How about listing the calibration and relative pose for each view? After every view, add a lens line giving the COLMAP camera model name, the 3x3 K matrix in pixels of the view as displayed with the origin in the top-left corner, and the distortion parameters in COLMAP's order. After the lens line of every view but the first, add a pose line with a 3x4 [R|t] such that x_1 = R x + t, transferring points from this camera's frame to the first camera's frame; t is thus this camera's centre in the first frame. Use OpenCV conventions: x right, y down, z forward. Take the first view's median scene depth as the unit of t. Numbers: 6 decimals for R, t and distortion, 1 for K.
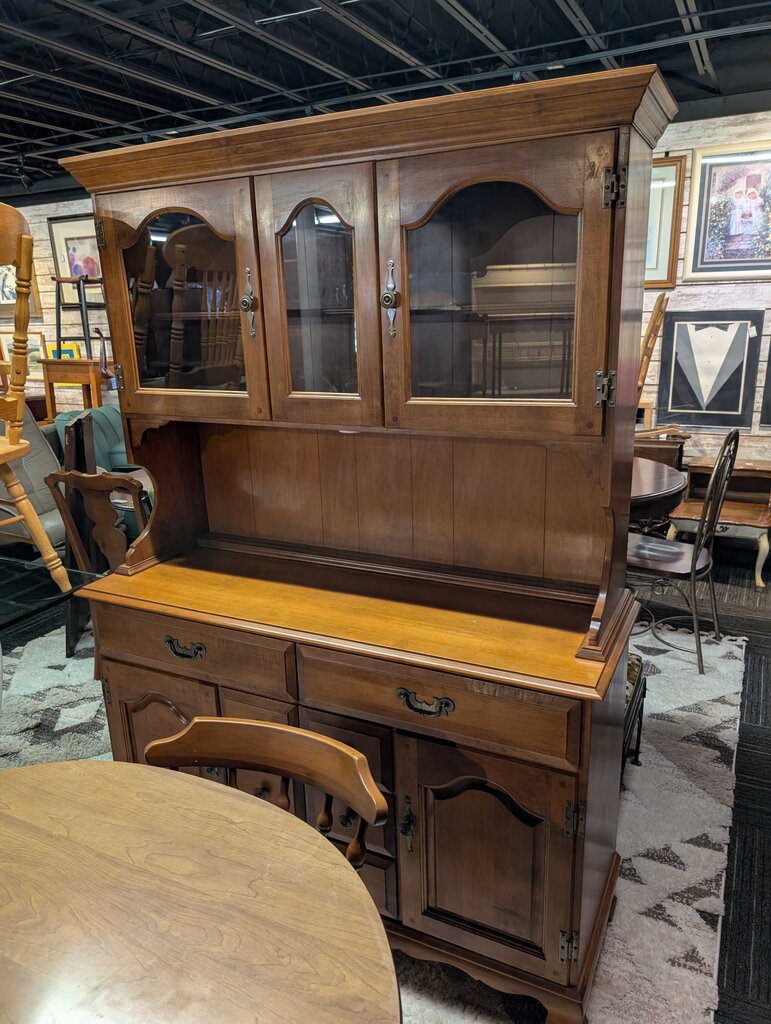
lens RADIAL K [[735.5, 0, 385.9], [0, 735.5, 512.9], [0, 0, 1]] dist [0.009165, -0.008999]
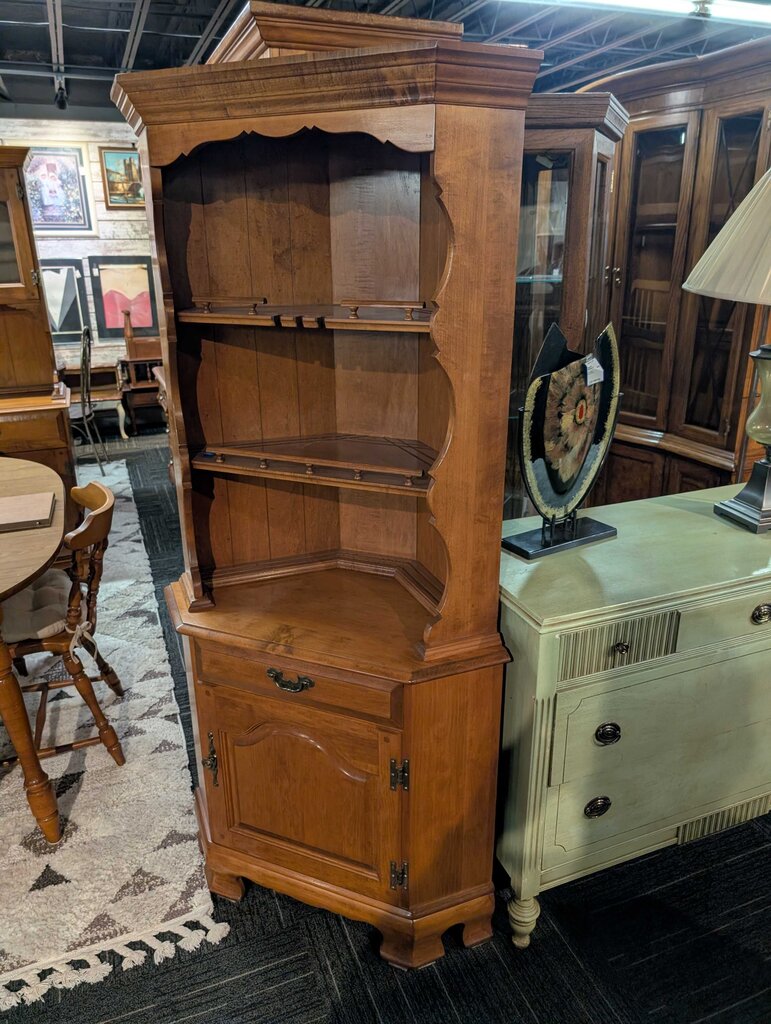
lens RADIAL K [[735.5, 0, 384.4], [0, 735.5, 513.5], [0, 0, 1]] dist [0.009165, -0.008999]
pose [[0.664879, -0.236345, 0.708574, -0.254820], [0.203014, 0.970090, 0.133080, 0.149429], [-0.718833, 0.055369, 0.692974, -0.438934]]
